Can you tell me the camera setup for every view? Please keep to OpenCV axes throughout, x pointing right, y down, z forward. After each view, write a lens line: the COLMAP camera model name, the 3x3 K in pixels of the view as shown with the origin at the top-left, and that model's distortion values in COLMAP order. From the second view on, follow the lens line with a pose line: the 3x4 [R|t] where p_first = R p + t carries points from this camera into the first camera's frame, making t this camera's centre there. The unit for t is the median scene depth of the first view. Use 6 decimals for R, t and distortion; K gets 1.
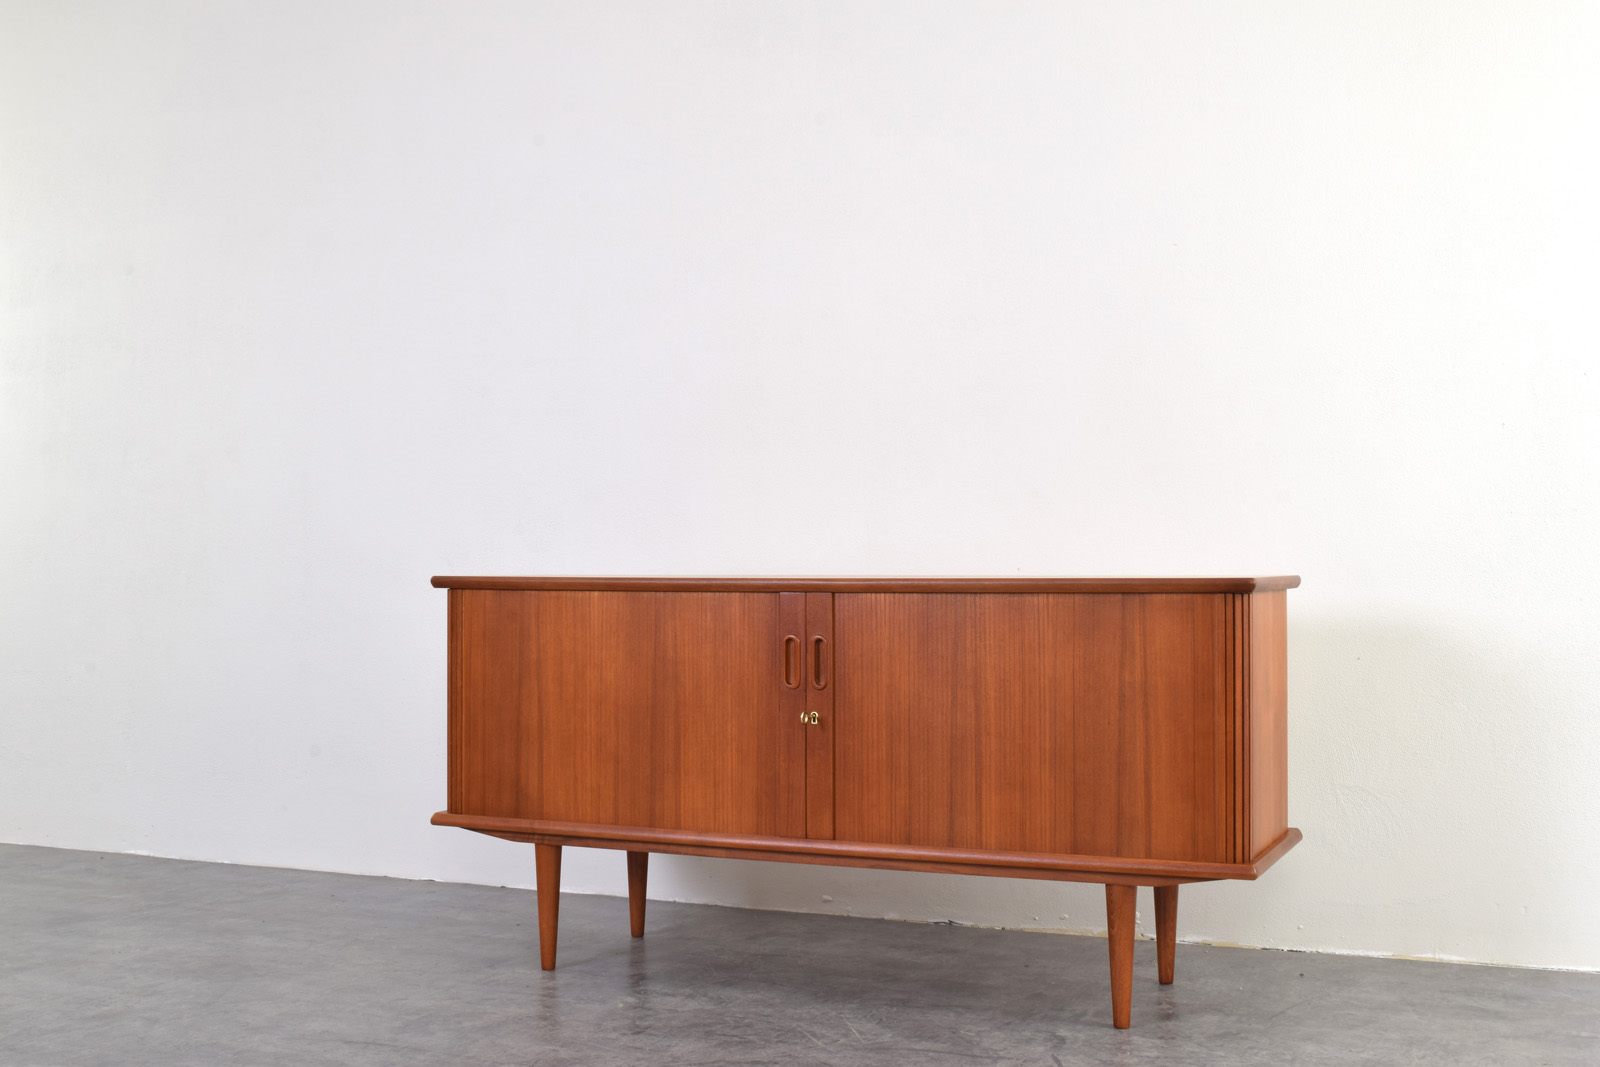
lens RADIAL K [[1850.2, 0, 807.3], [0, 1850.2, 529.2], [0, 0, 1]] dist [-0.058913, 0.000000]
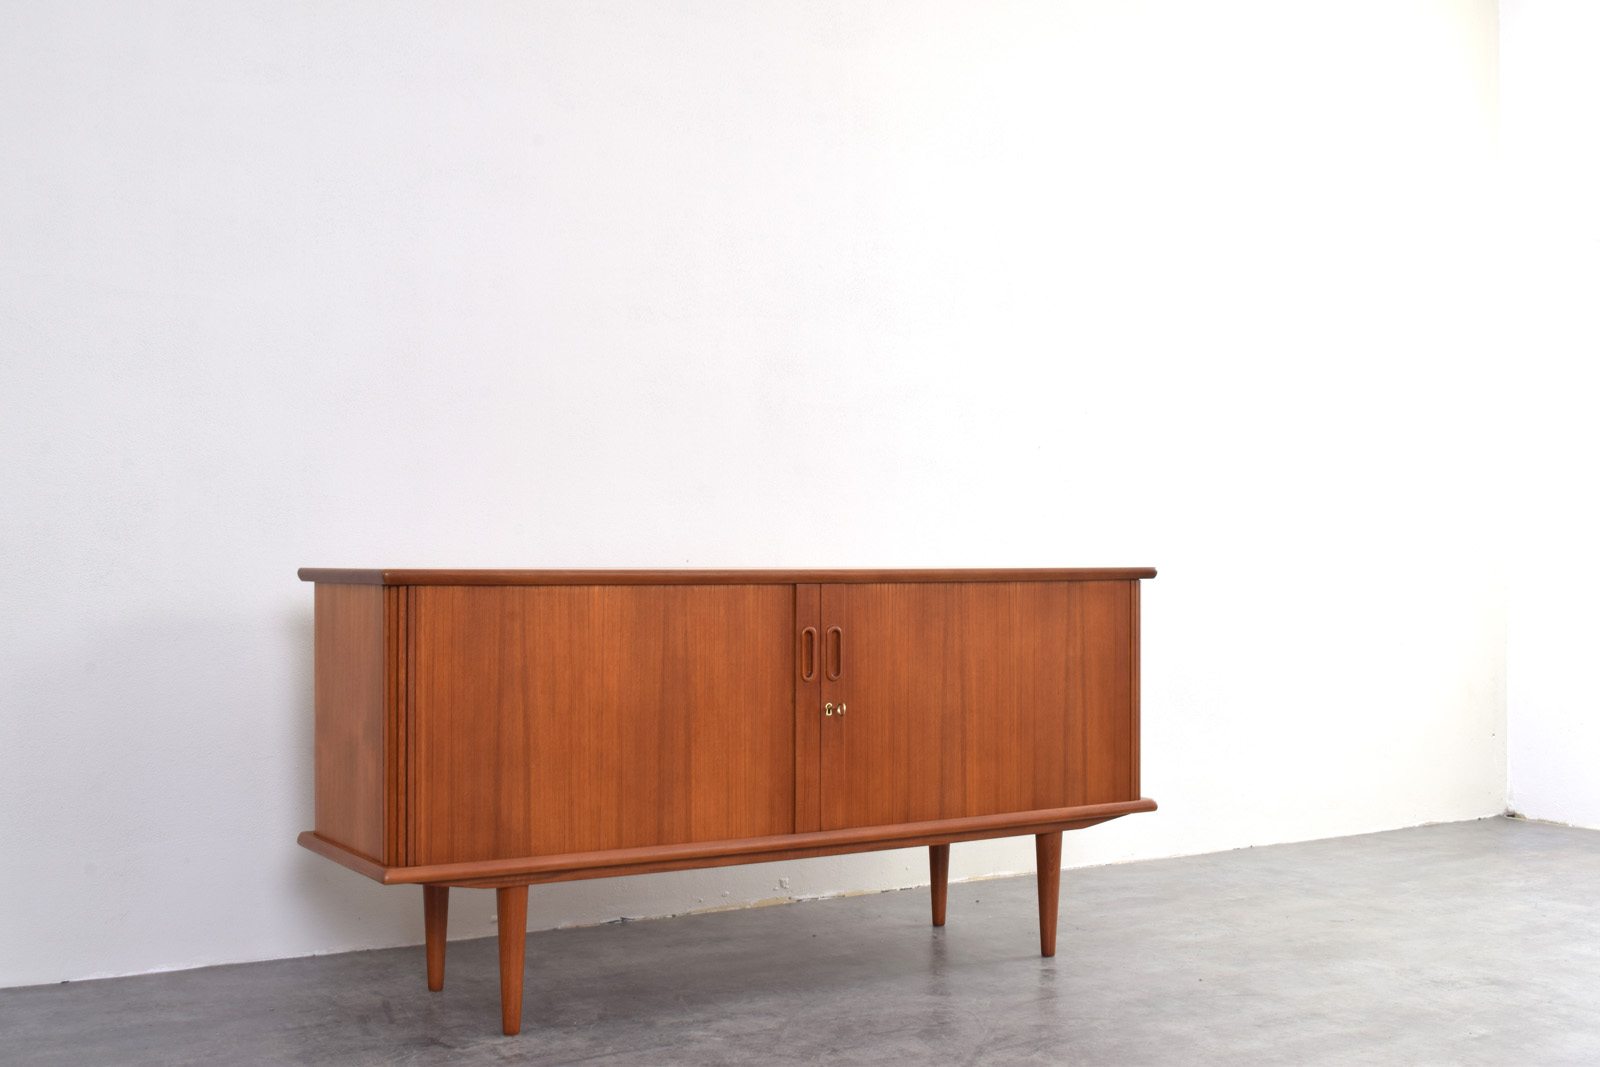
lens RADIAL K [[1850.2, 0, 797.8], [0, 1850.2, 546.1], [0, 0, 1]] dist [-0.058913, 0.000000]
pose [[0.559099, 0.006033, 0.829079, -0.819786], [-0.017646, 0.999834, 0.004625, 0.009403], [-0.828913, -0.017216, 0.559113, 0.449573]]
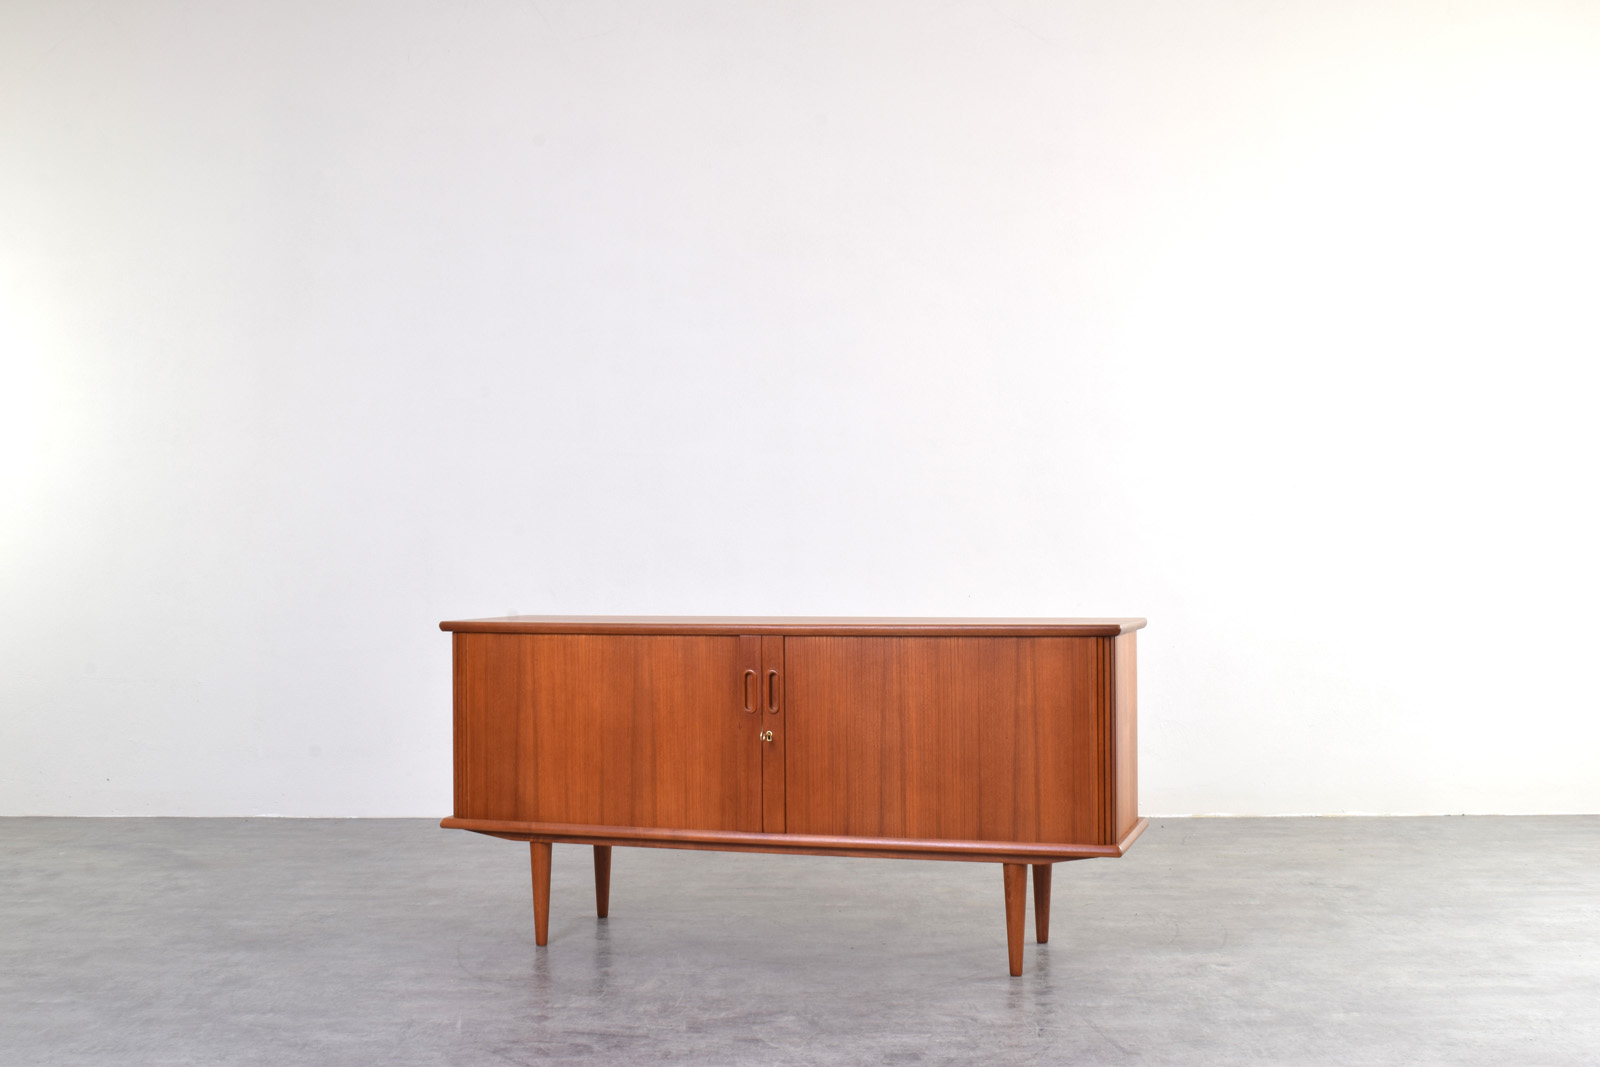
lens RADIAL K [[1850.2, 0, 785.1], [0, 1850.2, 538.6], [0, 0, 1]] dist [-0.058913, 0.000000]
pose [[0.994812, -0.006802, 0.101507, -0.109494], [0.005579, 0.999908, 0.012330, -0.045949], [-0.101581, -0.011700, 0.994758, -0.238394]]
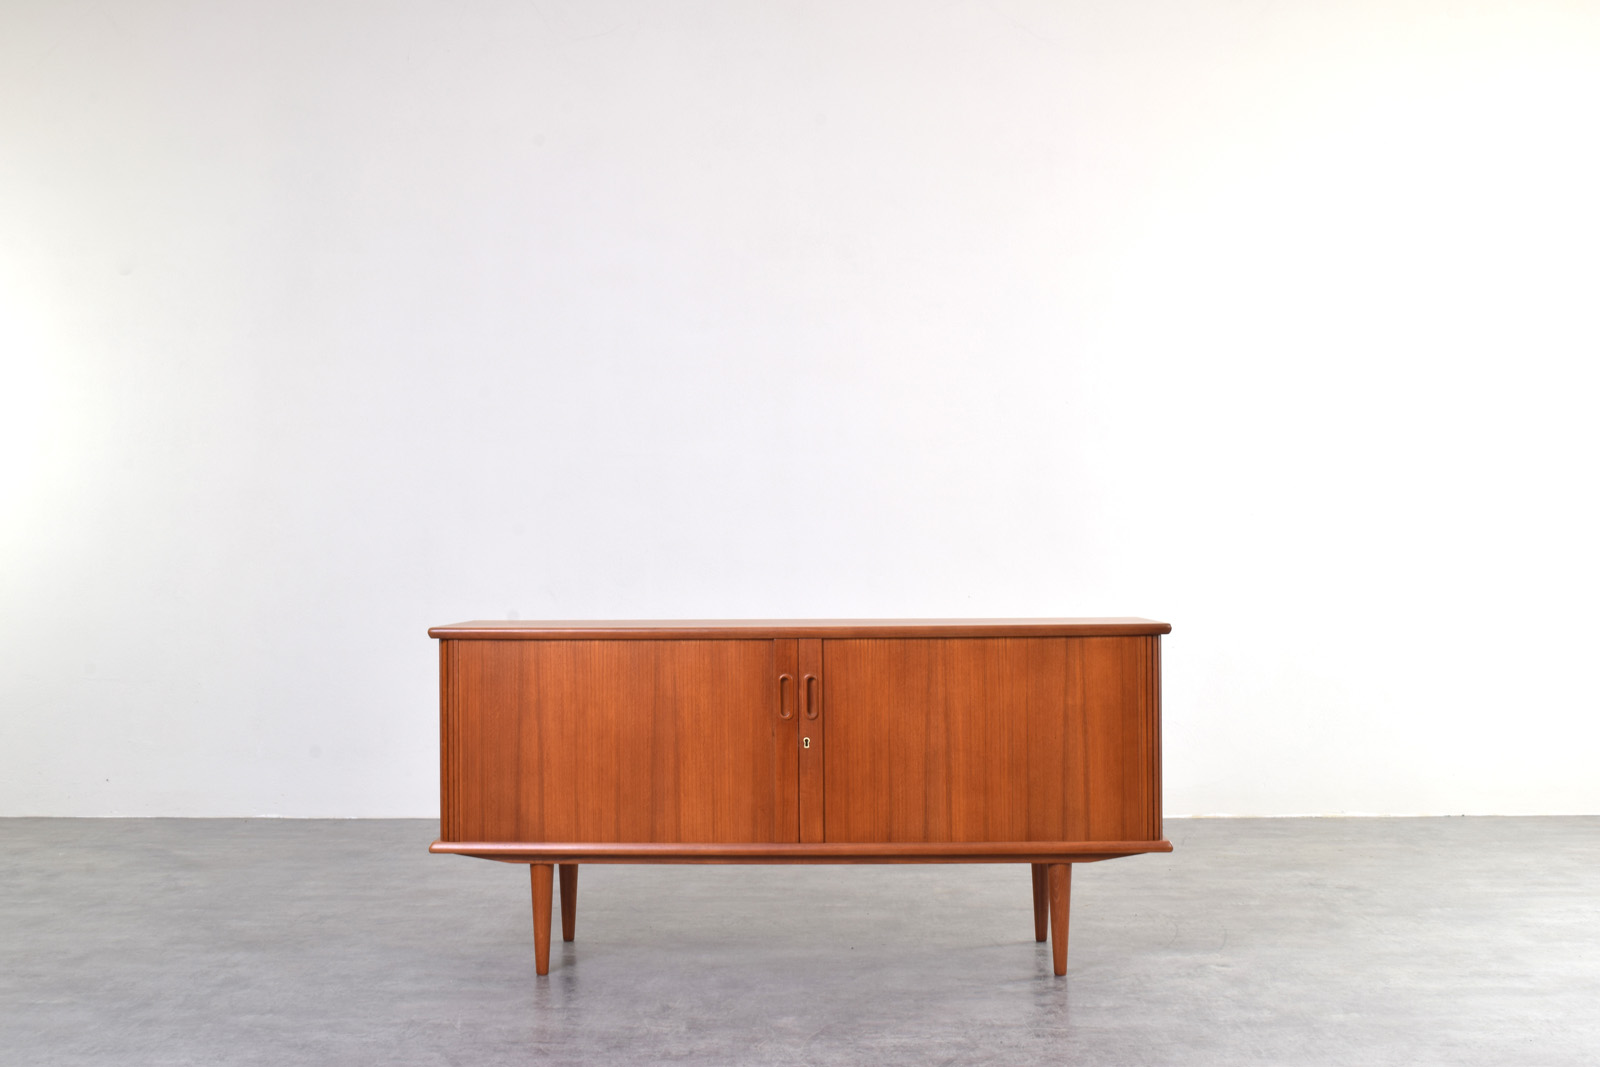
lens RADIAL K [[1850.2, 0, 795.7], [0, 1850.2, 526.9], [0, 0, 1]] dist [-0.058913, 0.000000]
pose [[0.928576, -0.002753, 0.371131, -0.442644], [-0.000068, 0.999971, 0.007587, -0.047264], [-0.371142, -0.007070, 0.928549, -0.115062]]
